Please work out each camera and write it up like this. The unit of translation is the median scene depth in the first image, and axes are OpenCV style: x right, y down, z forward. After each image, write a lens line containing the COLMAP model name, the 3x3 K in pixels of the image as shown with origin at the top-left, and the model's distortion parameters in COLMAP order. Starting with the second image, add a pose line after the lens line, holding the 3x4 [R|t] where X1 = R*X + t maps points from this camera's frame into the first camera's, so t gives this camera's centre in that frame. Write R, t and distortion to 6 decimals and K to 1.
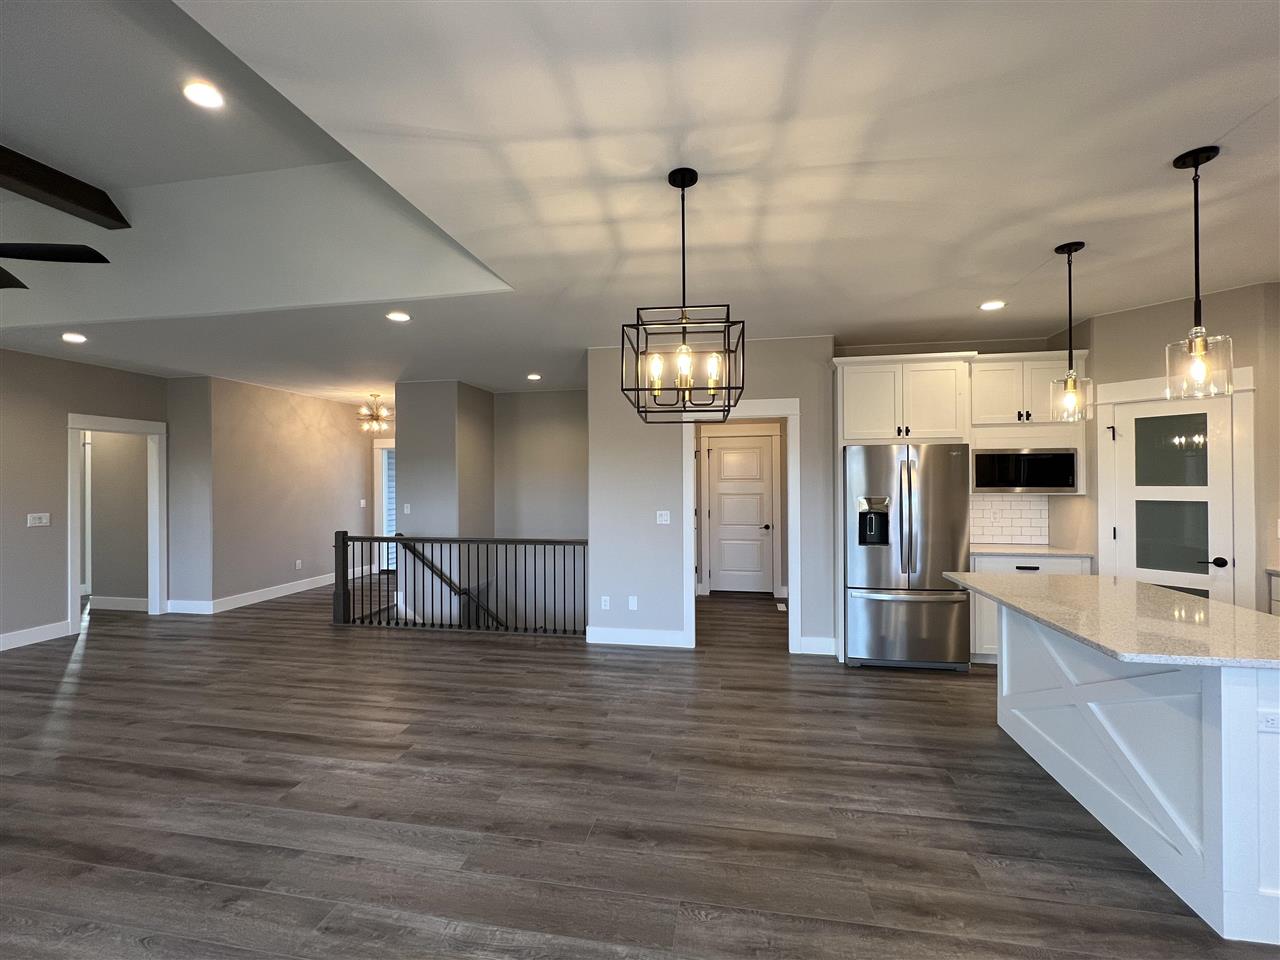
lens RADIAL K [[558.3, 0, 634.3], [0, 558.3, 479.4], [0, 0, 1]] dist [-0.001361, 0.000104]
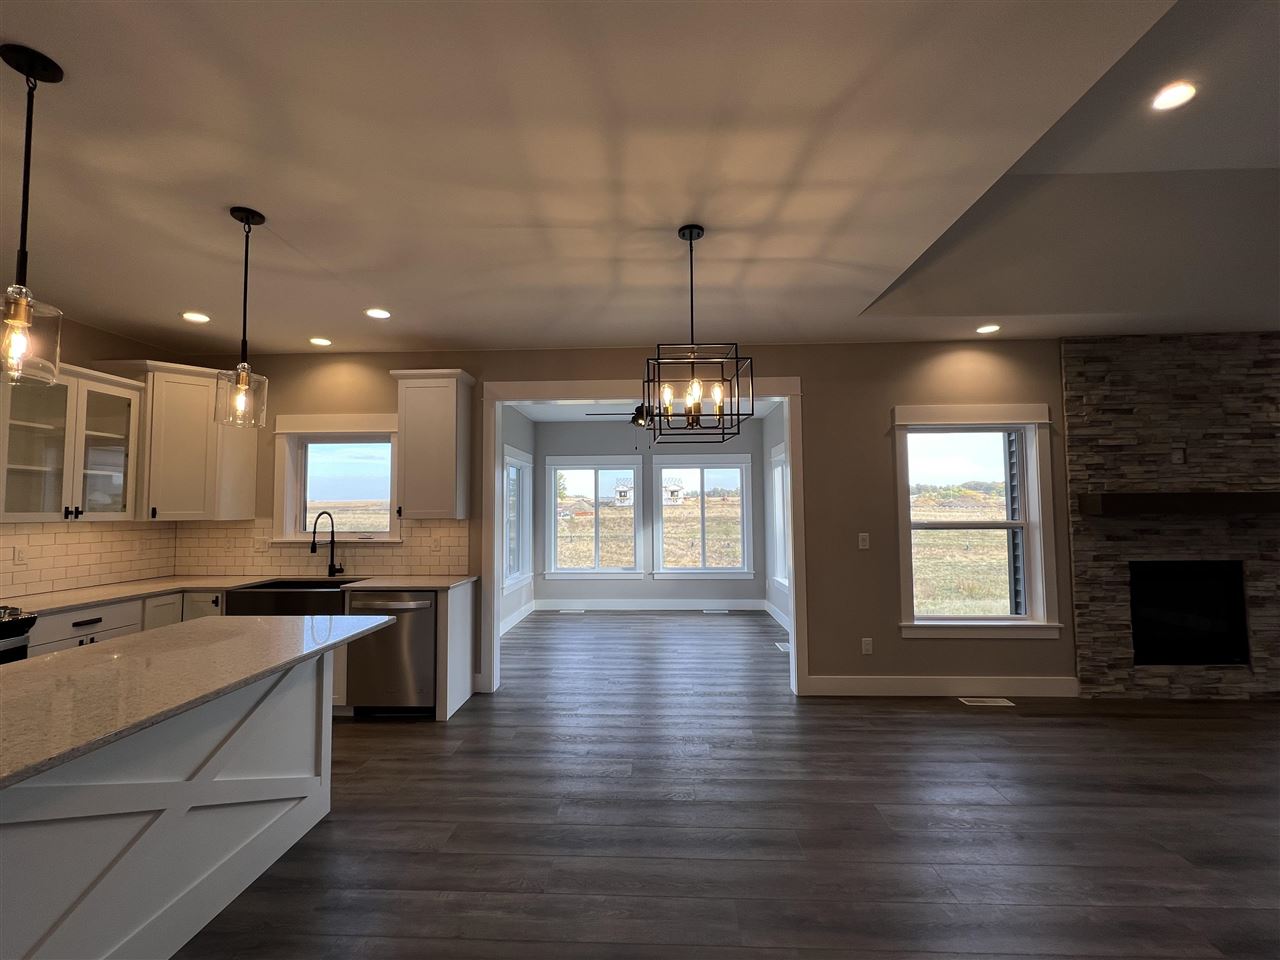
lens RADIAL K [[558.3, 0, 634.3], [0, 558.3, 479.4], [0, 0, 1]] dist [-0.001361, 0.000104]
pose [[-0.990139, 0.006748, -0.139925, 0.224975], [0.014712, 0.998325, -0.055960, 0.020597], [0.139313, -0.057467, -0.988580, 1.277690]]
